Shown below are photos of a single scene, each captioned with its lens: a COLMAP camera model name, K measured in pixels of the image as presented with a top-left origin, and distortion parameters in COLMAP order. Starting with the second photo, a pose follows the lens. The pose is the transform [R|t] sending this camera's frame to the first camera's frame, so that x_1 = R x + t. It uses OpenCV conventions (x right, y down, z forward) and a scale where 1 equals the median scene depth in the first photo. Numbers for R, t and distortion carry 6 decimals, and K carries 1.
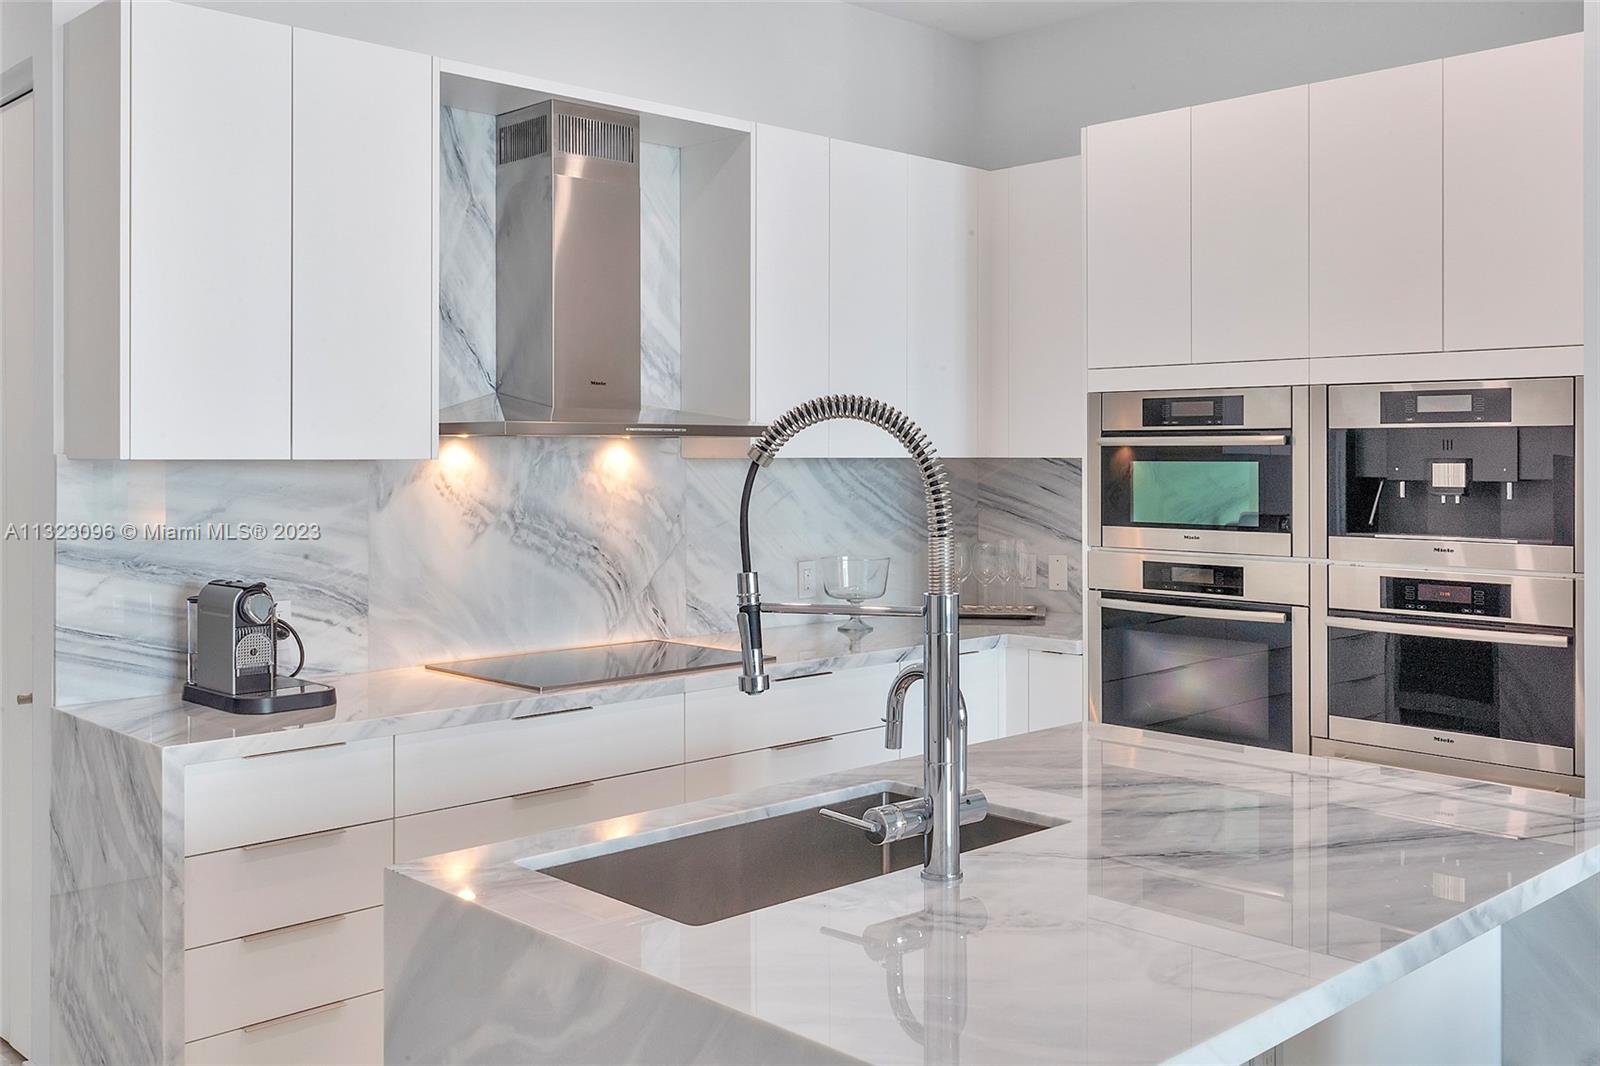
lens RADIAL K [[1502.1, 0, 800.6], [0, 1502.1, 454.6], [0, 0, 1]] dist [0.008042, -0.005275]
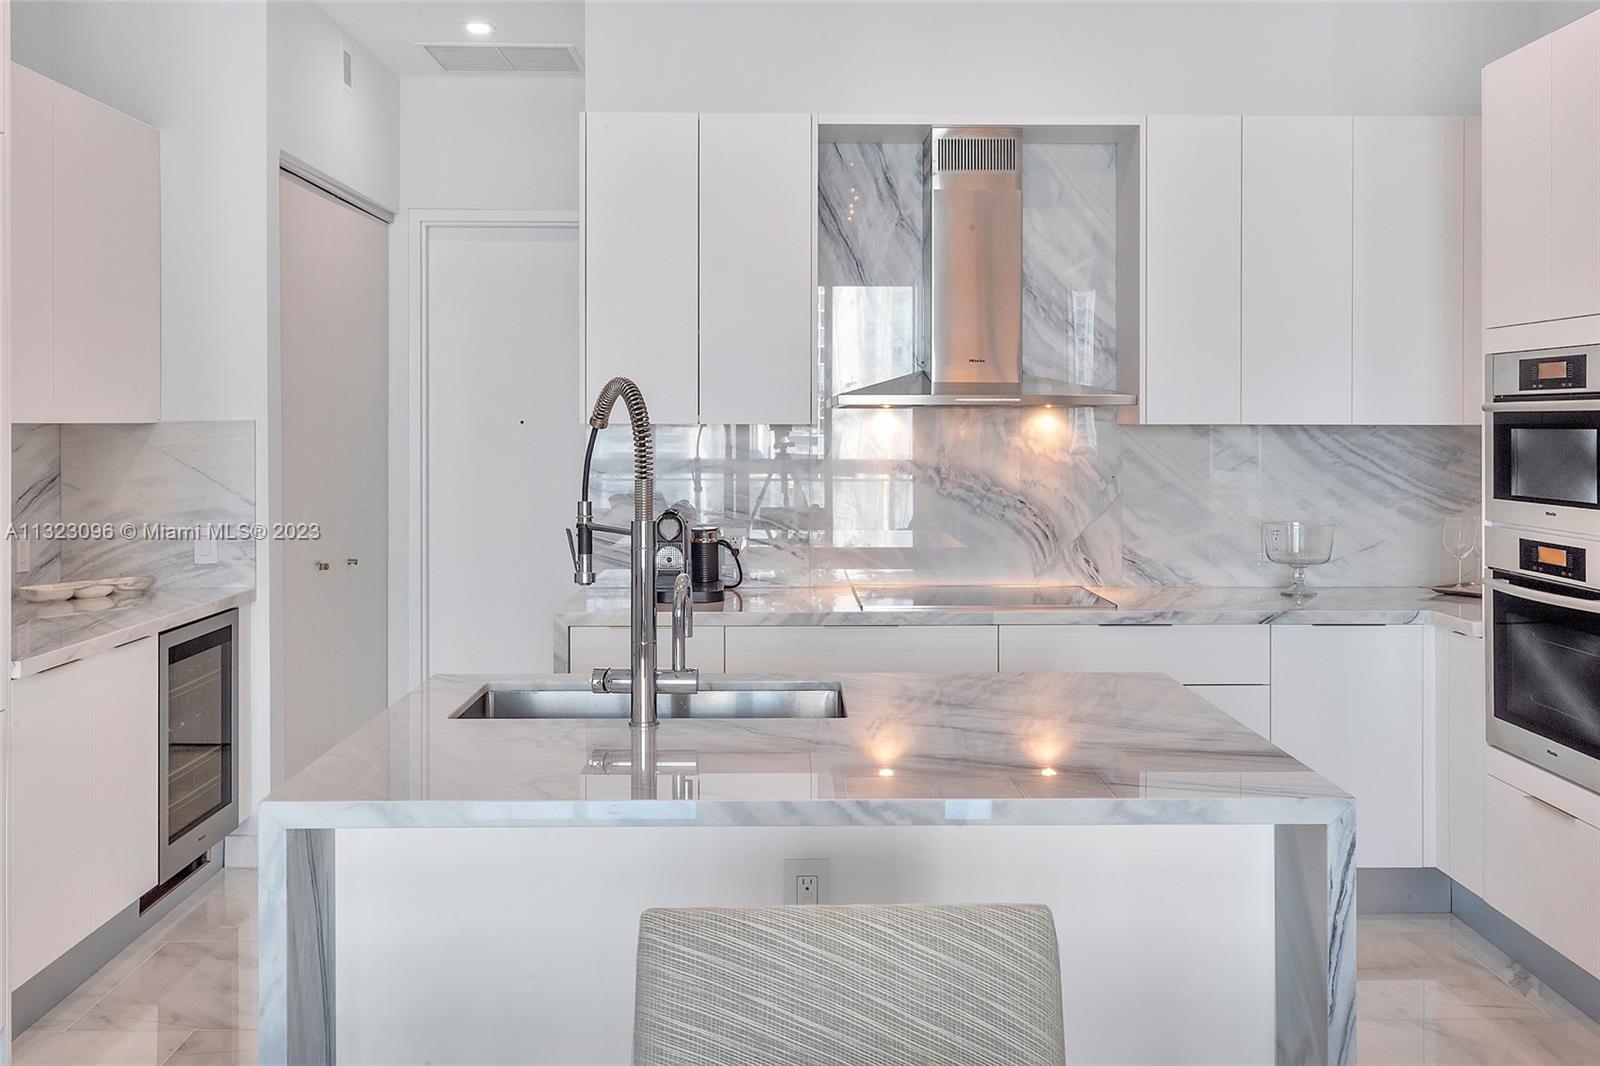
lens RADIAL K [[1483.5, 0, 806.3], [0, 1483.5, 426.8], [0, 0, 1]] dist [0.008889, 0.001000]
pose [[0.736601, 0.003107, -0.676320, 0.543004], [-0.001564, 0.999995, 0.002890, 0.001396], [0.676325, -0.001071, 0.736602, 0.047461]]
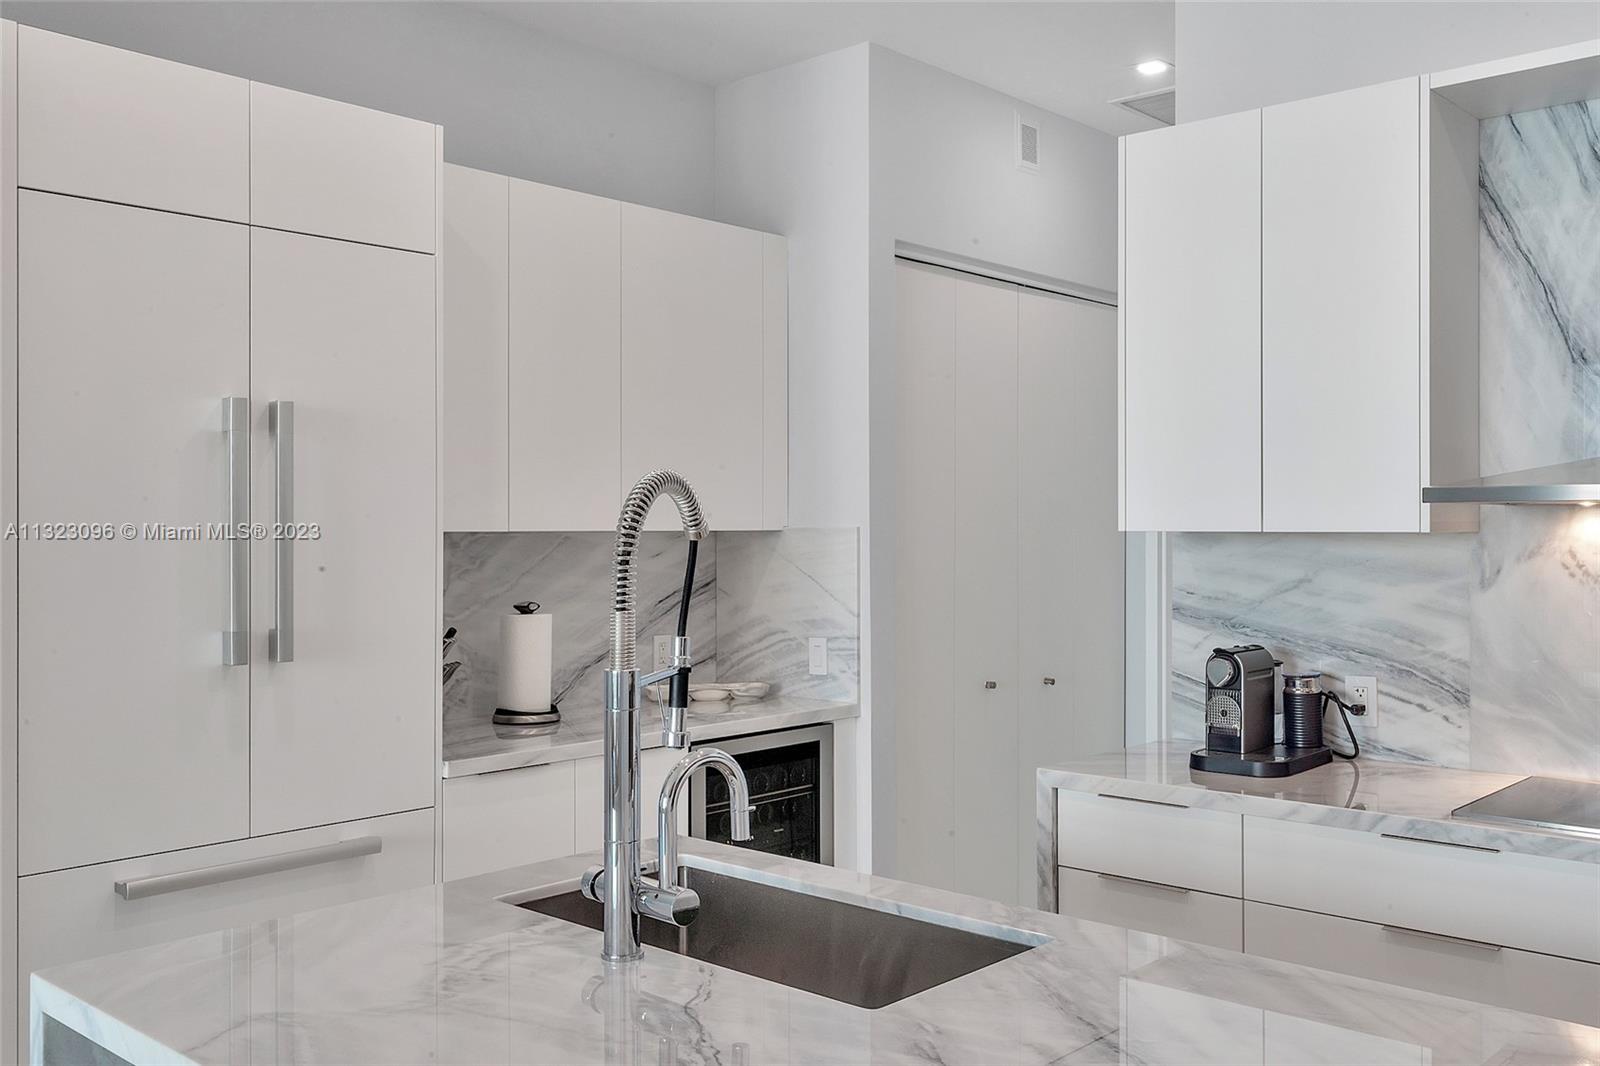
lens RADIAL K [[1440.9, 0, 800.0], [0, 1440.9, 533.0], [0, 0, 1]] dist [0.009734, 0.002800]
pose [[0.071670, 0.004984, -0.997416, 0.506391], [0.001428, 0.999986, 0.005100, -0.001304], [0.997427, -0.001790, 0.071662, 0.506193]]
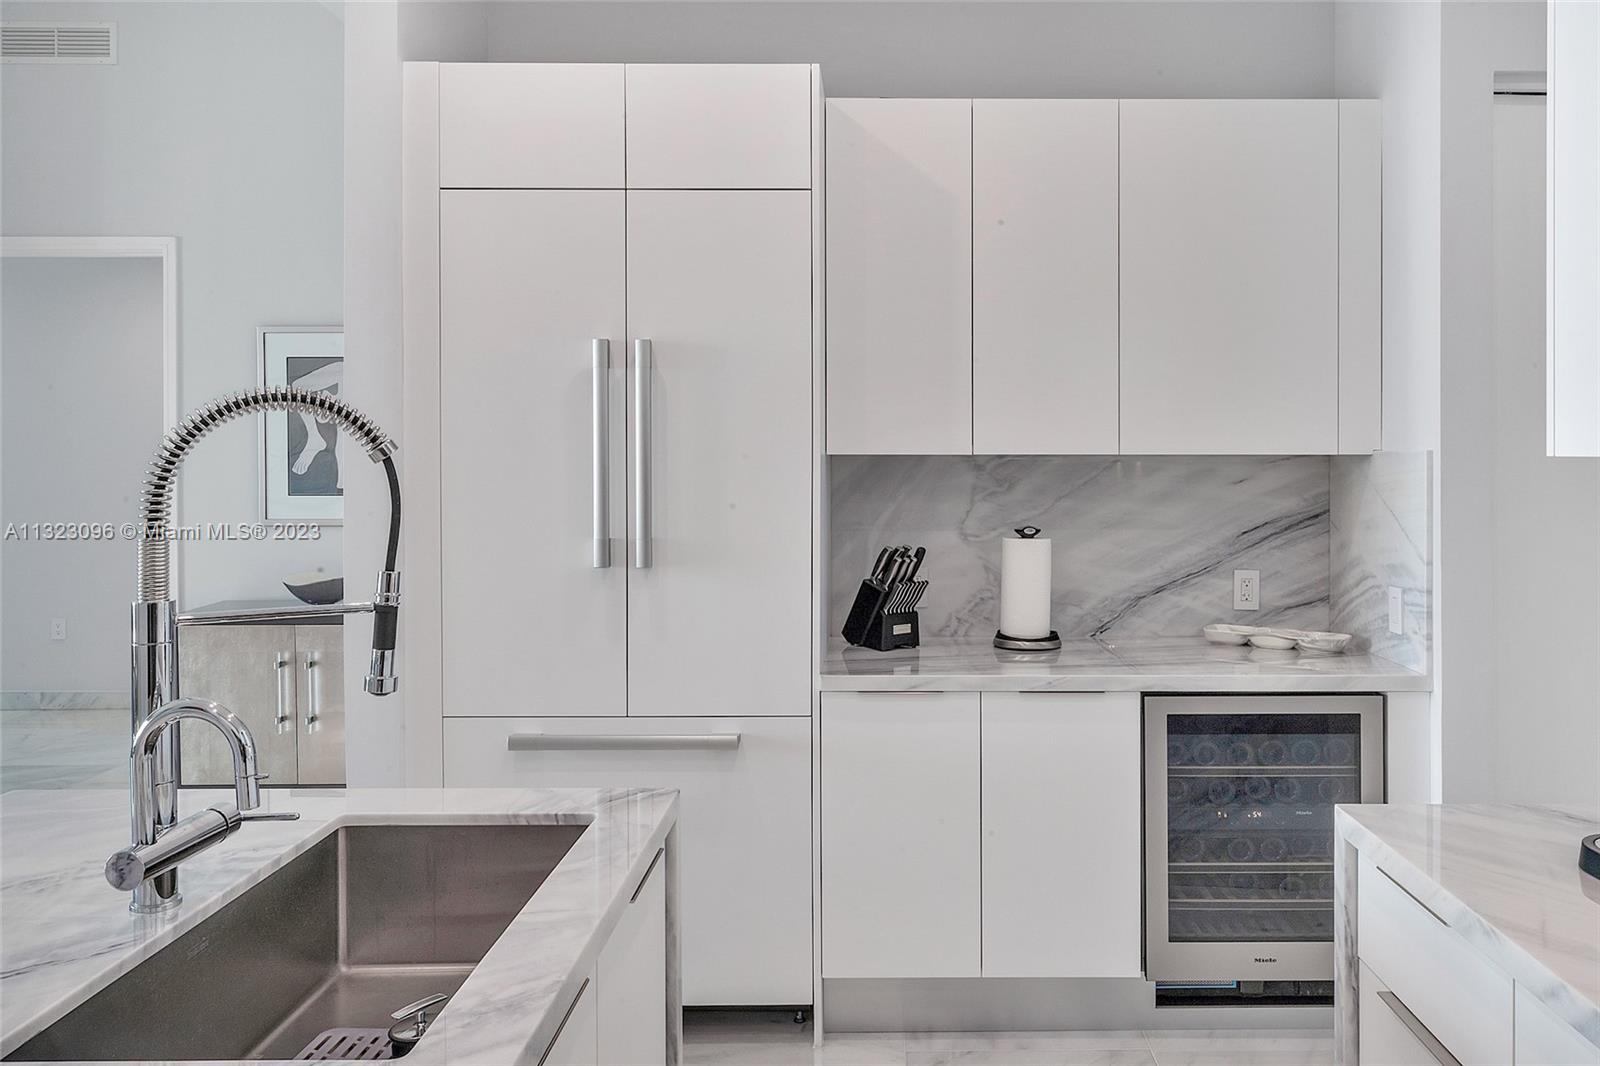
lens RADIAL K [[1196.7, 0, 882.5], [0, 1196.7, 462.7], [0, 0, 1]] dist [0.005393, -0.004890]
pose [[-0.685880, 0.007364, -0.727678, 0.155957], [0.001793, 0.999963, 0.008430, 0.000697], [0.727713, 0.004477, -0.685867, 0.885855]]
